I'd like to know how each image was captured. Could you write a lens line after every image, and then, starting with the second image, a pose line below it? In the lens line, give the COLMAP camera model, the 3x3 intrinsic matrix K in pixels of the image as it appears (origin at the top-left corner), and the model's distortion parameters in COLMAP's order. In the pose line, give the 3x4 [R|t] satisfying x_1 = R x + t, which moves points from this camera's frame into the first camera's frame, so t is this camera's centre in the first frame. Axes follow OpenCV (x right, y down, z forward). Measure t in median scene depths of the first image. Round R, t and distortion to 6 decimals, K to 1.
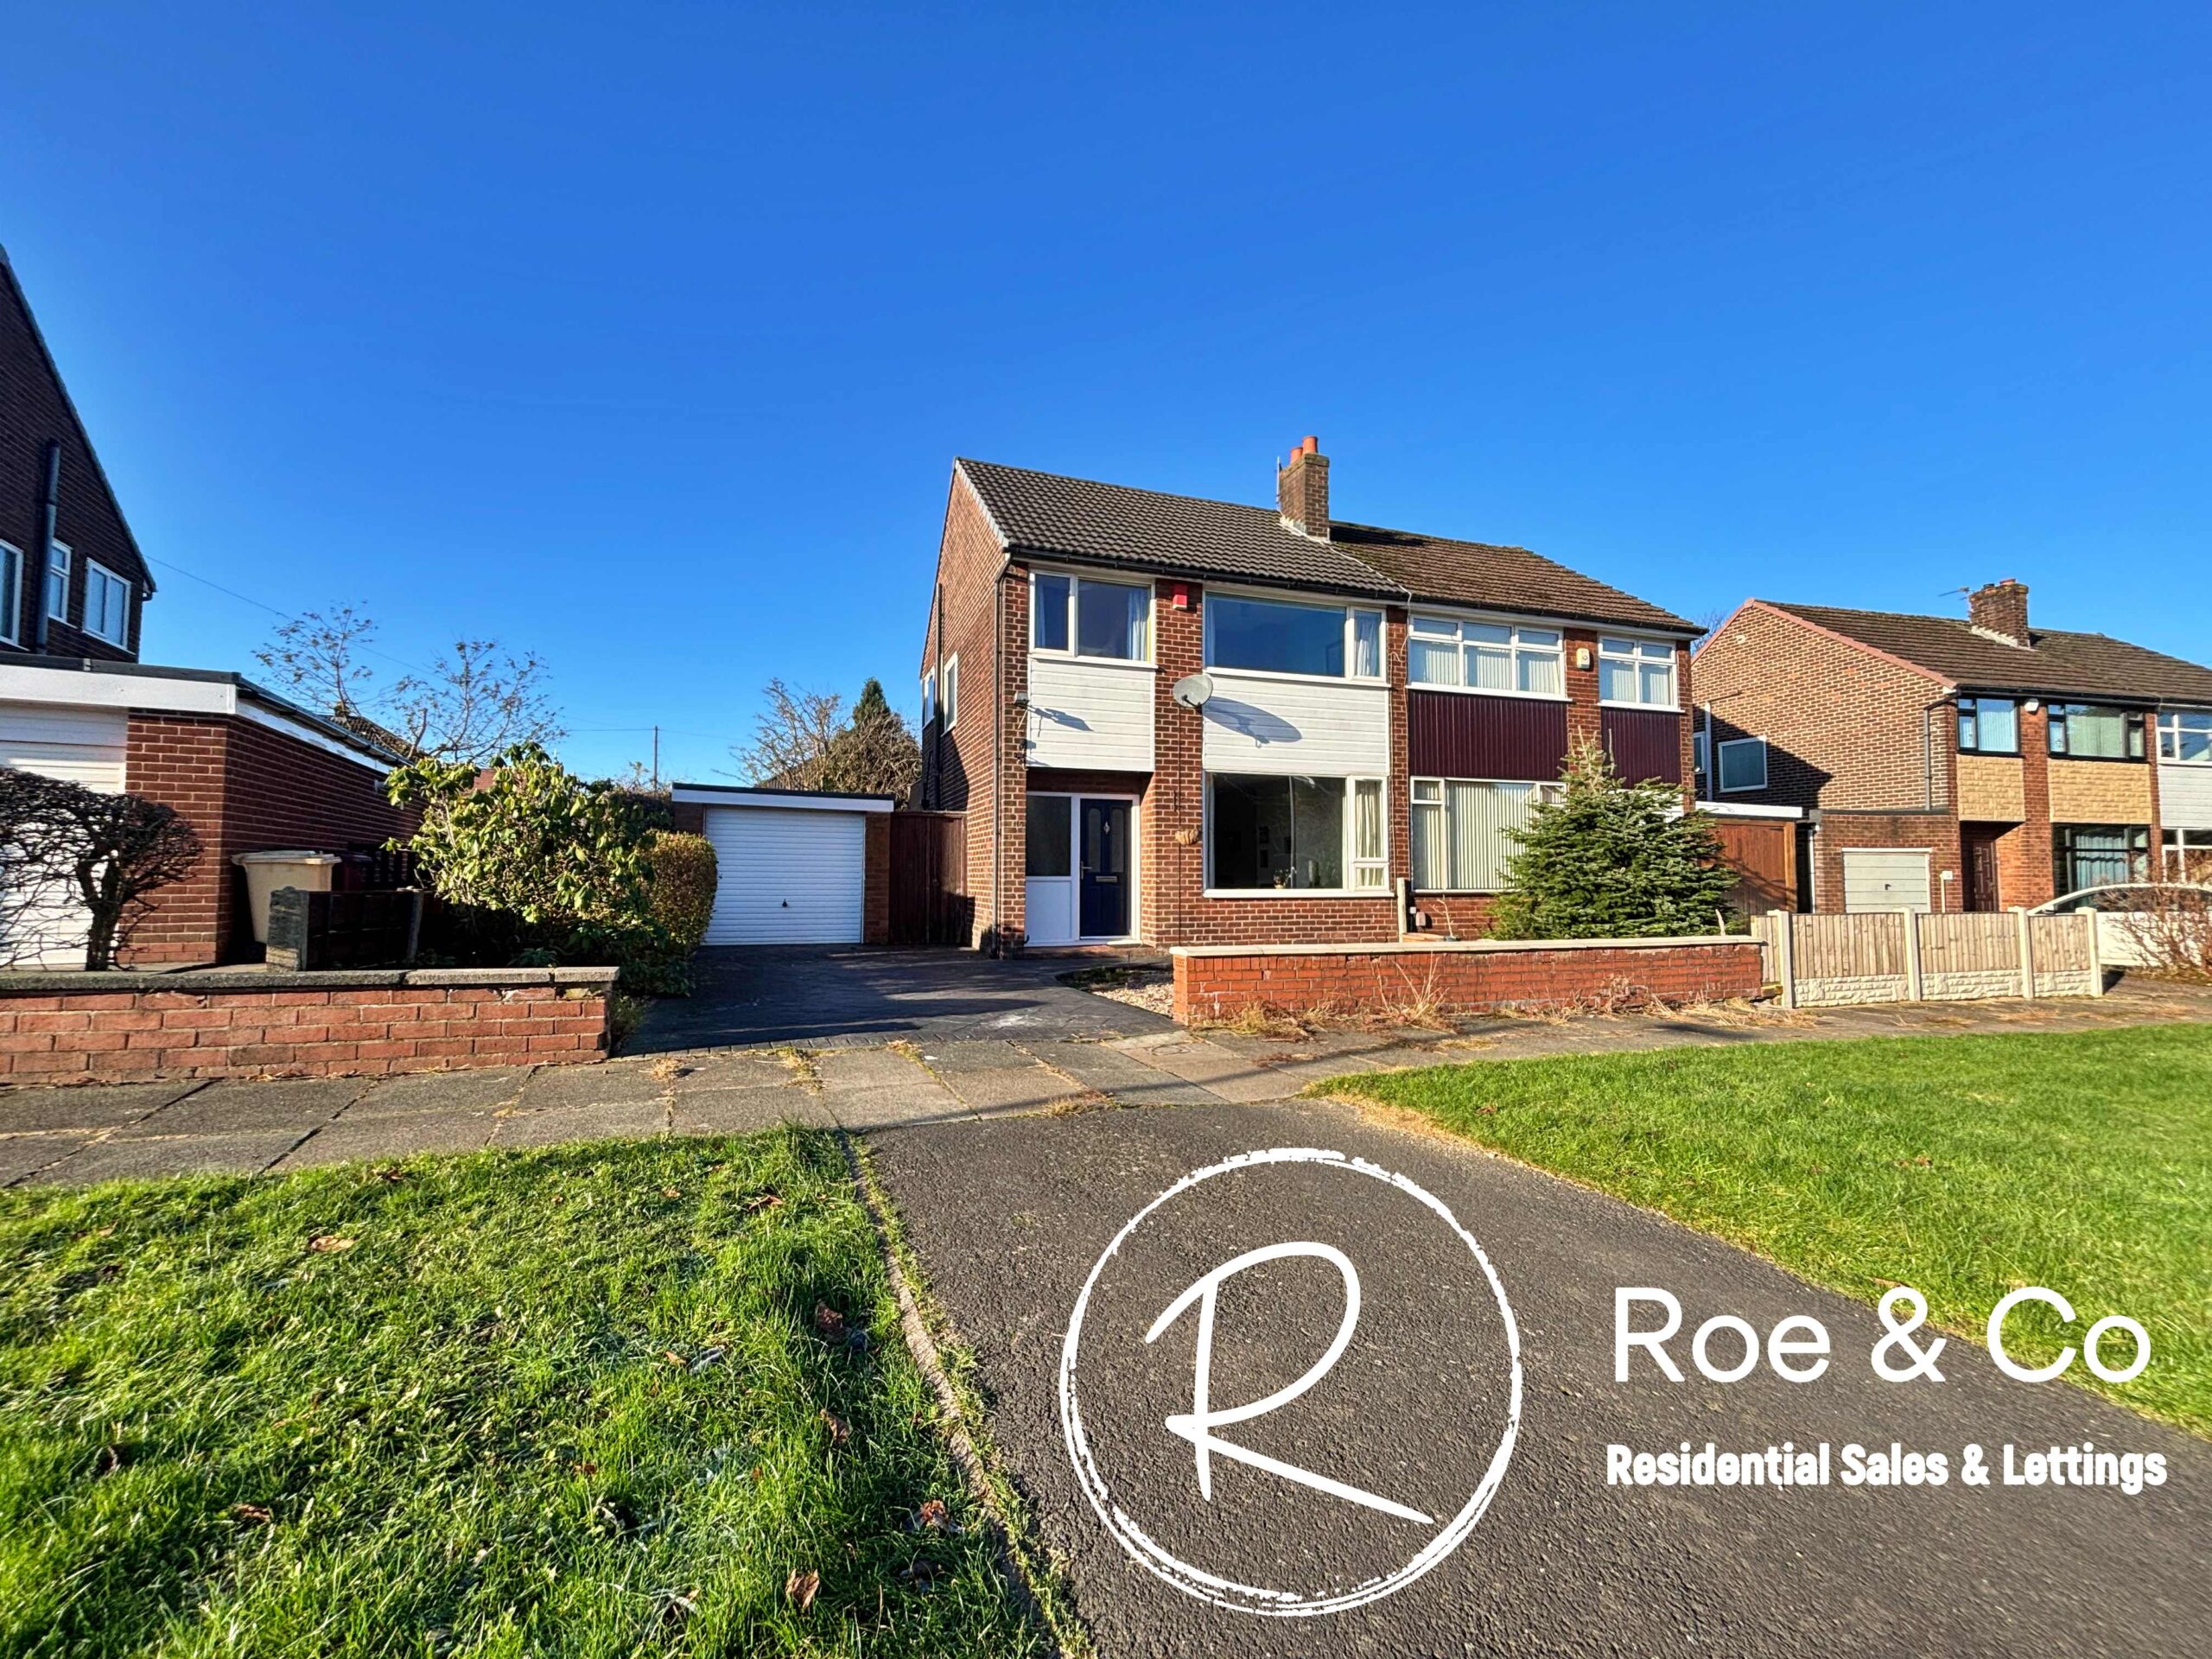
lens RADIAL K [[903.4, 0, 1104.1], [0, 903.4, 845.4], [0, 0, 1]] dist [0.000175, 0.000032]
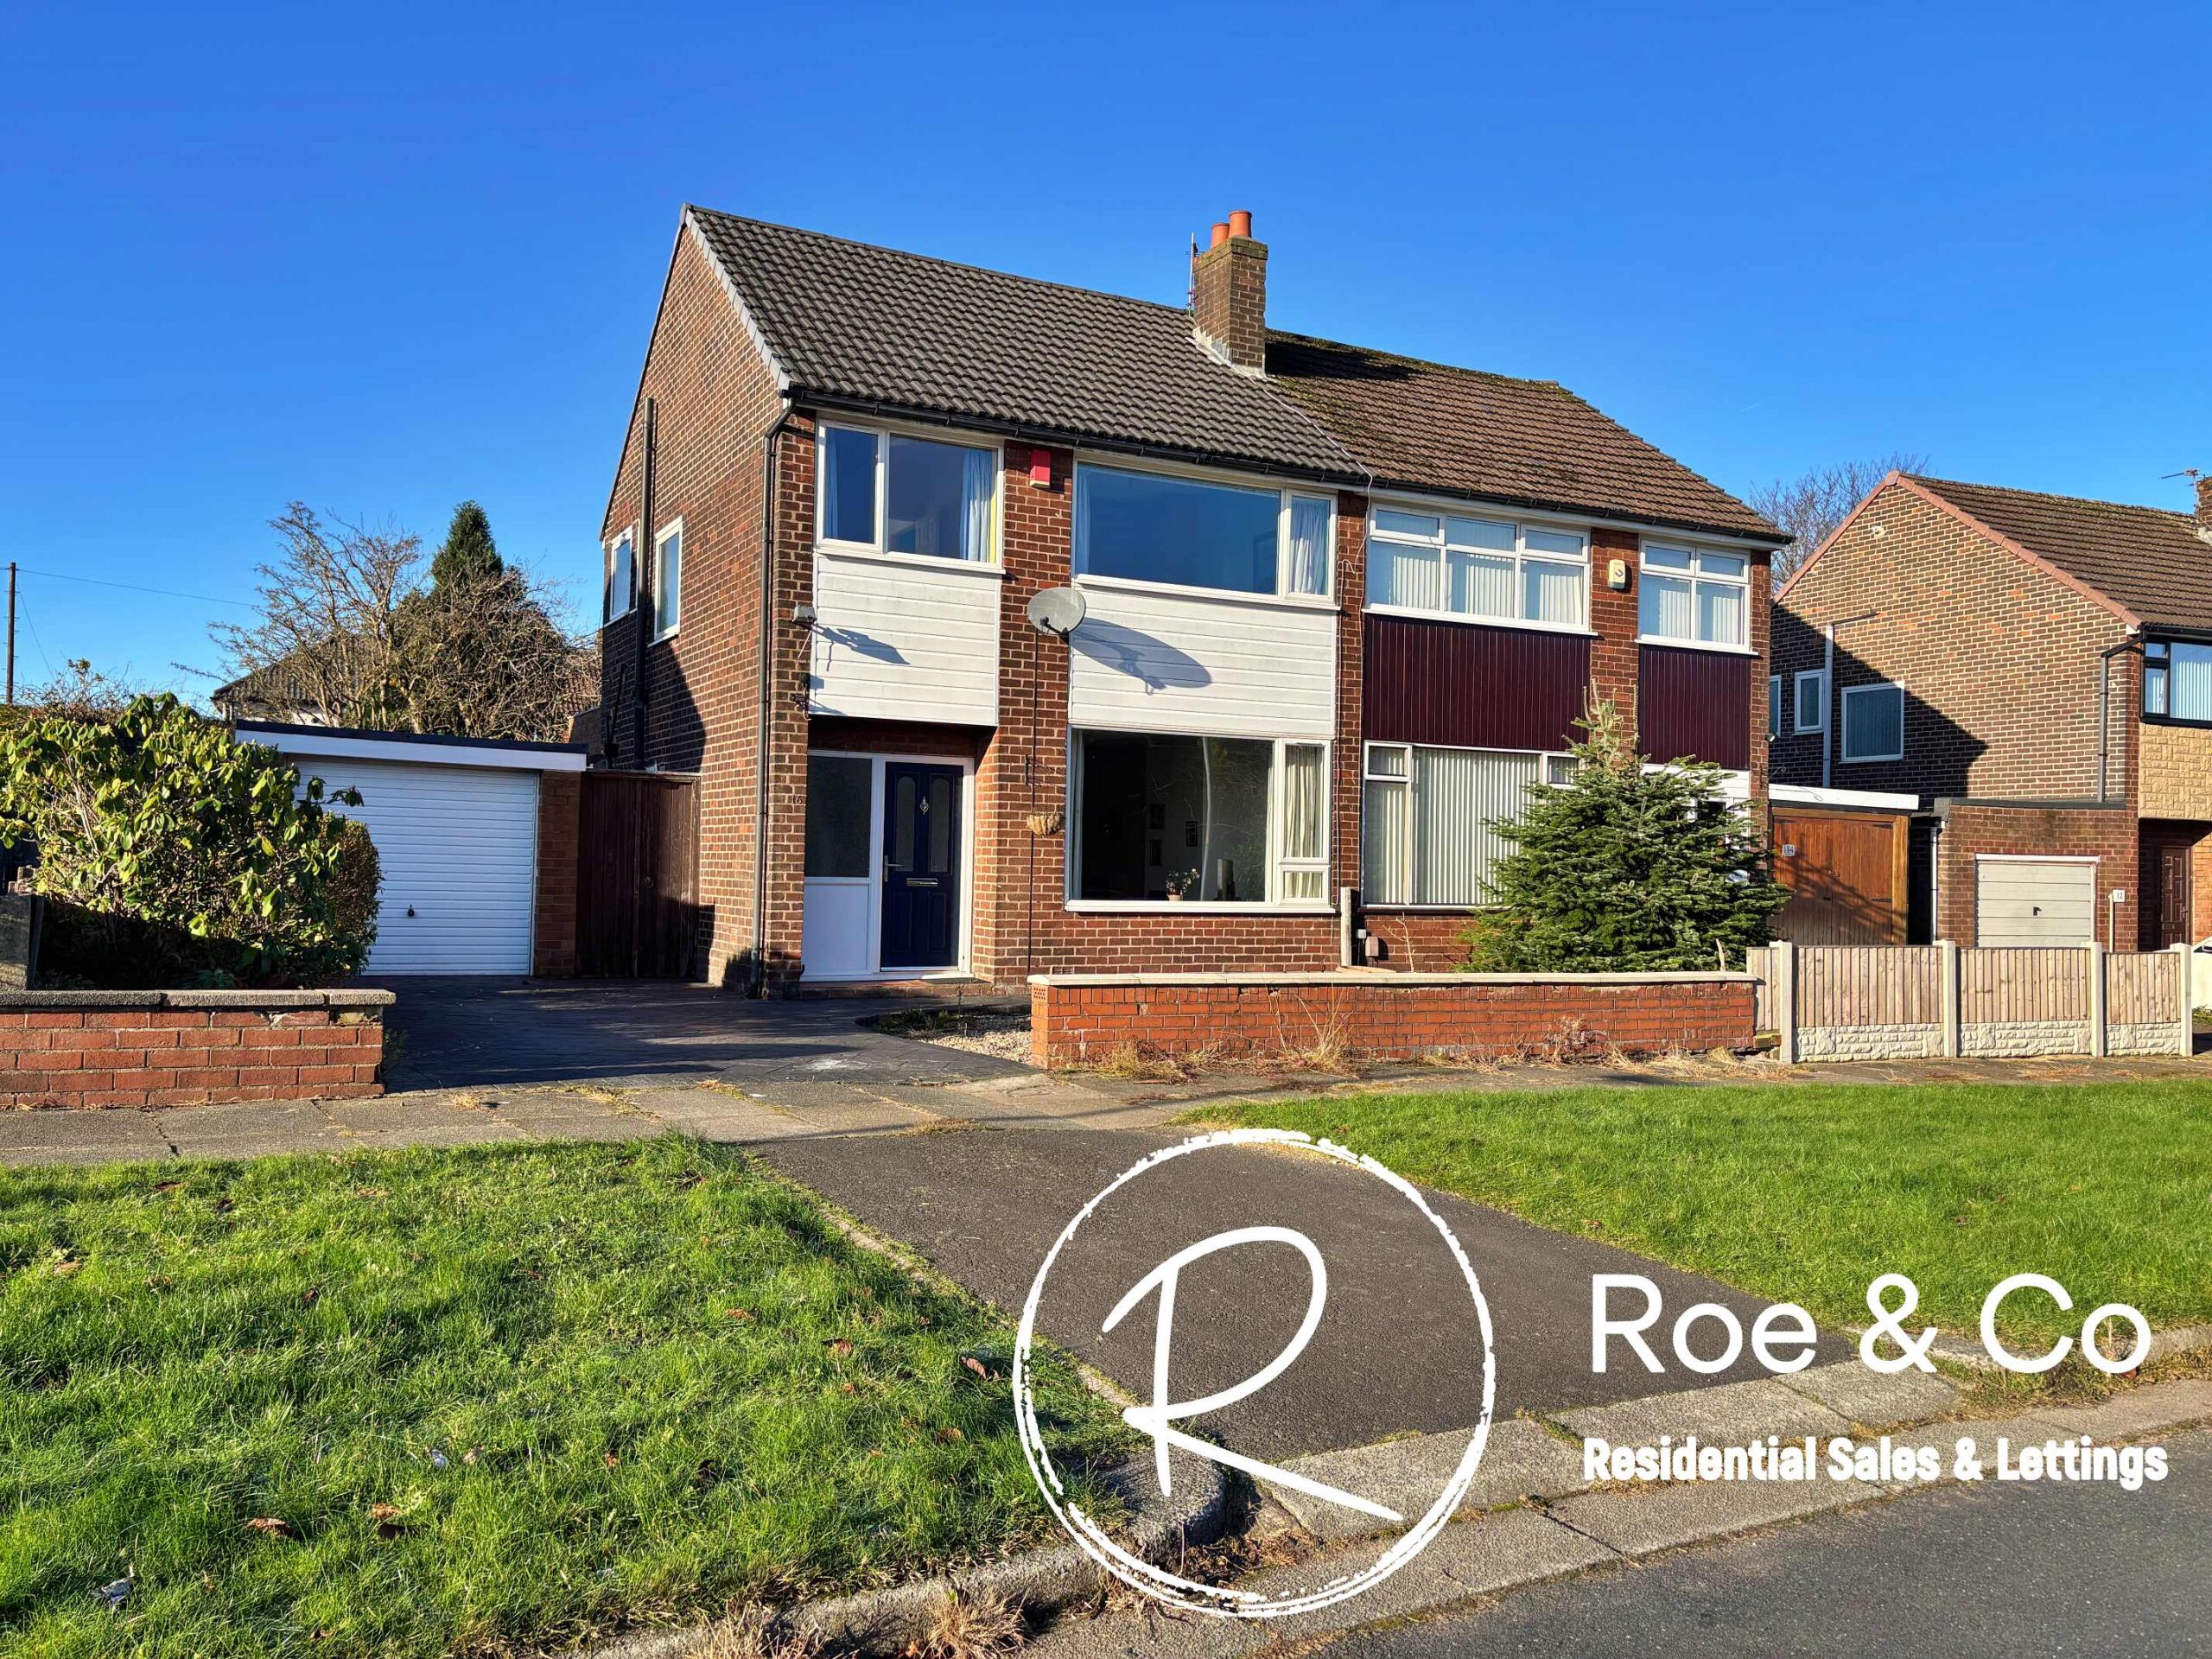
lens RADIAL K [[1656.6, 0, 1113.1], [0, 1656.6, 816.9], [0, 0, 1]] dist [0.061036, -0.008475]
pose [[0.989630, 0.022499, 0.141865, -0.032336], [-0.023098, 0.999730, 0.002577, -0.017558], [-0.141769, -0.005827, 0.989883, -0.242066]]
